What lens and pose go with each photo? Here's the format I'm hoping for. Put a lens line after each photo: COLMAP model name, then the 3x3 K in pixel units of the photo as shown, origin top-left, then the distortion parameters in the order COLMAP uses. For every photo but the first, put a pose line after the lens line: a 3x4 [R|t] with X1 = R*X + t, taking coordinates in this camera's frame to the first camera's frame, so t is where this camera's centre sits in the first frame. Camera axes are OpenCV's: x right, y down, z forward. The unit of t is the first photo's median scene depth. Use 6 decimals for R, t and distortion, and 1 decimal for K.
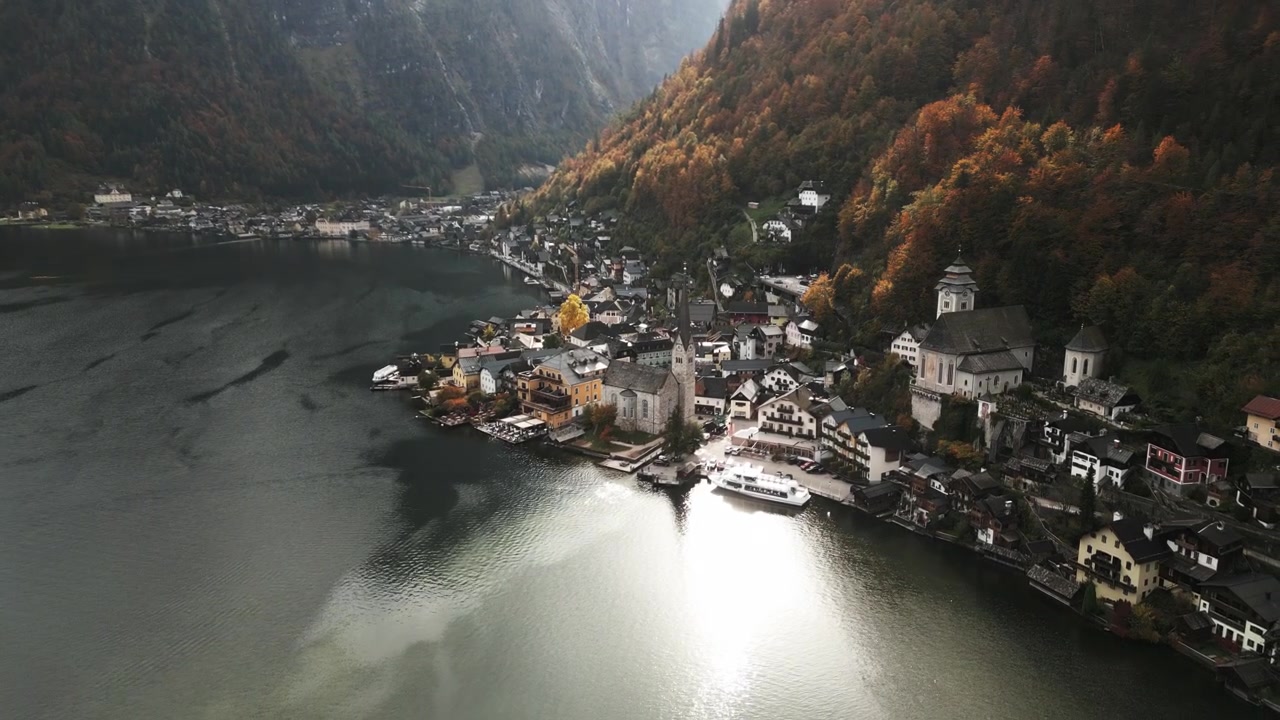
lens RADIAL K [[951.3, 0, 646.1], [0, 951.3, 348.9], [0, 0, 1]] dist [0.048025, -0.054280]
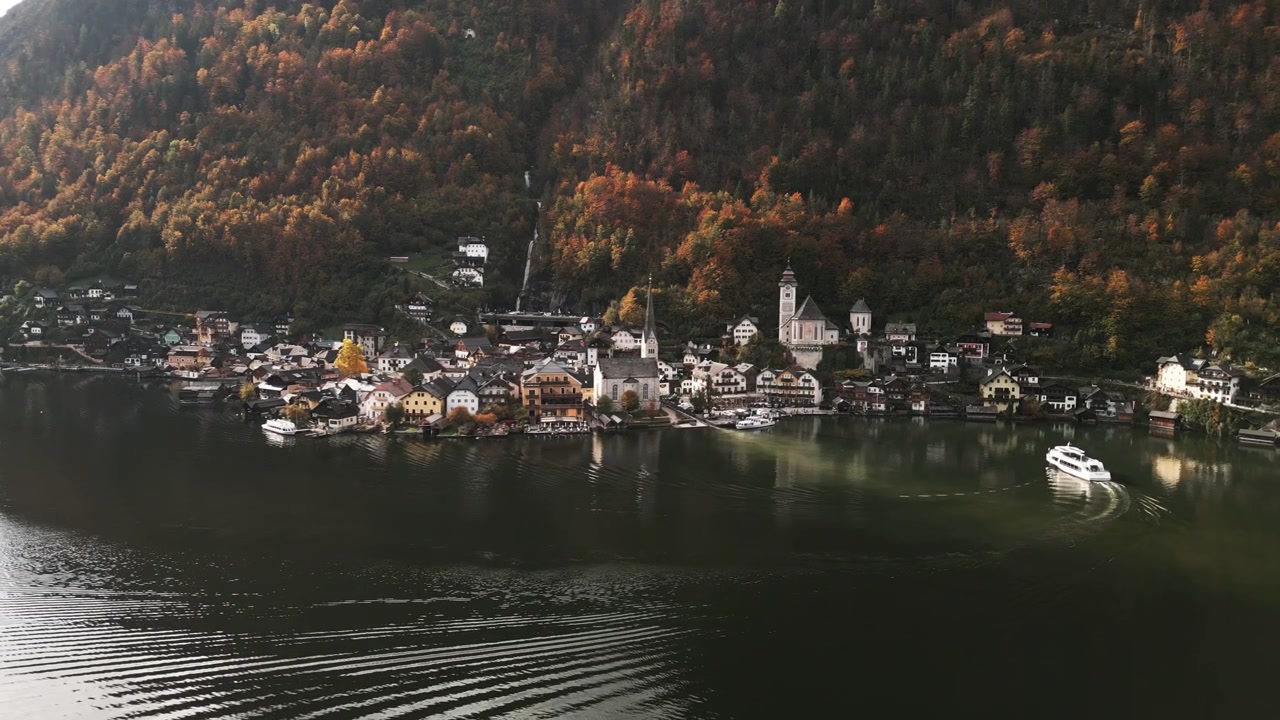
lens RADIAL K [[951.3, 0, 643.8], [0, 951.3, 354.4], [0, 0, 1]] dist [0.048025, -0.054280]
pose [[0.581296, -0.074221, 0.810300, -1.015504], [0.162641, 0.986334, -0.026331, 0.048388], [-0.797272, 0.147094, 0.585424, 0.264483]]
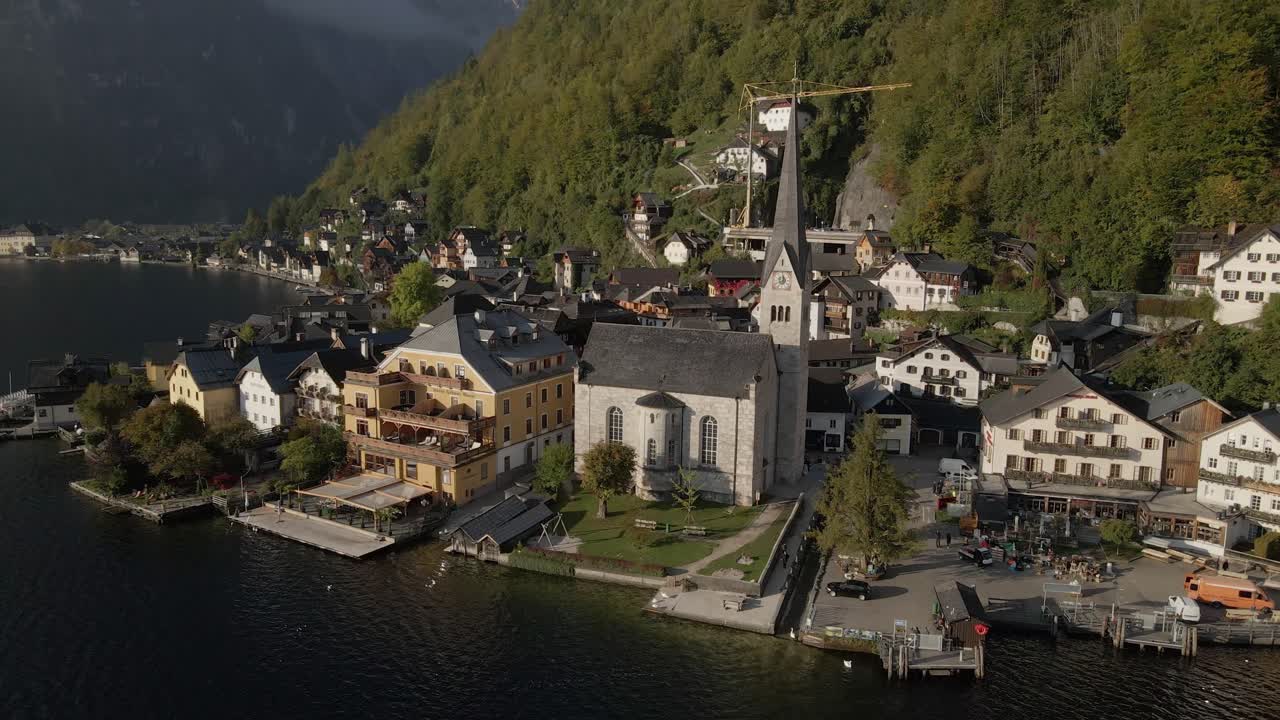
lens RADIAL K [[951.3, 0, 647.5], [0, 951.3, 354.1], [0, 0, 1]] dist [0.048025, -0.054280]
pose [[0.969960, -0.025696, 0.241902, -0.116872], [0.041383, 0.997341, -0.059989, 0.051291], [-0.239717, 0.068198, 0.968444, 0.632035]]
